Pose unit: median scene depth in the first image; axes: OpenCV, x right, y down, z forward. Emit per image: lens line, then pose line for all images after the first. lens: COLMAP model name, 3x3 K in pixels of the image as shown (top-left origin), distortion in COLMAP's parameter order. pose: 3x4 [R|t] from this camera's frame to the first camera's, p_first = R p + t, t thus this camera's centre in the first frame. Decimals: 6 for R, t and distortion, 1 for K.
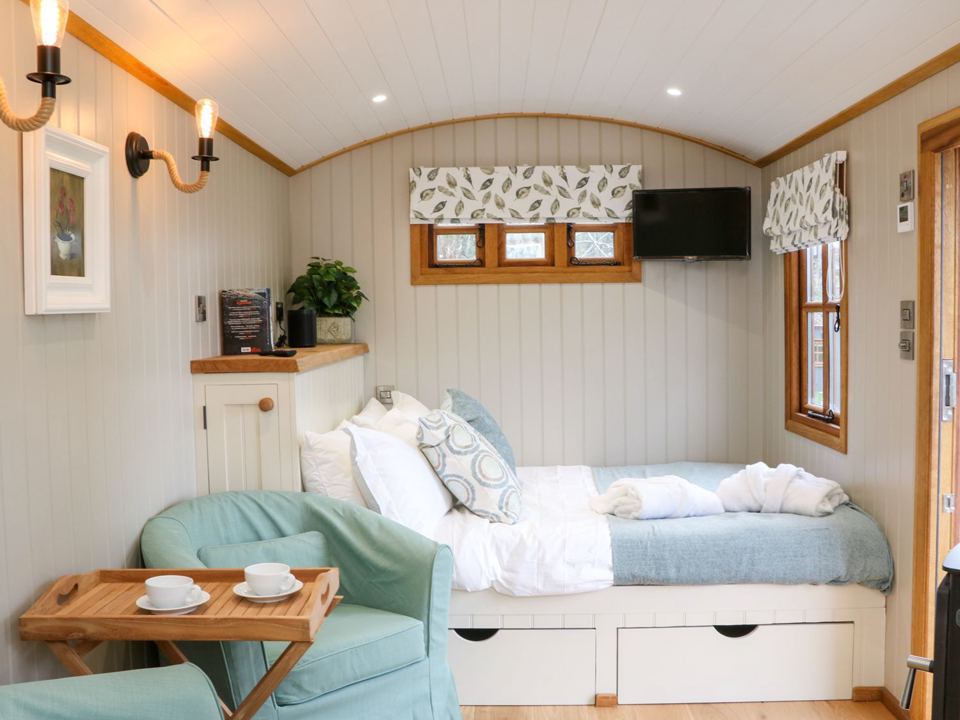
lens RADIAL K [[1062.5, 0, 480.0], [0, 1062.5, 360.0], [0, 0, 1]] dist [-0.025432, -0.020430]
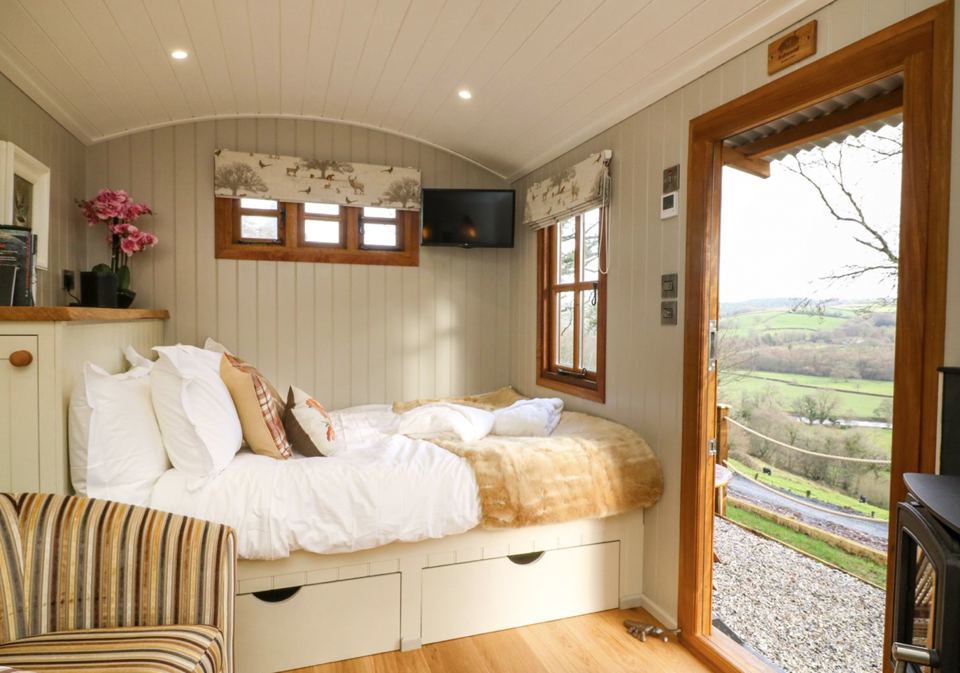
lens RADIAL K [[549.1, 0, 480.0], [0, 549.1, 336.5], [0, 0, 1]] dist [-0.002204, 0.000267]
pose [[0.932348, 0.015898, 0.361212, -0.014395], [-0.010786, 0.999811, -0.016163, 0.021489], [-0.361401, 0.011174, 0.932344, 0.429794]]
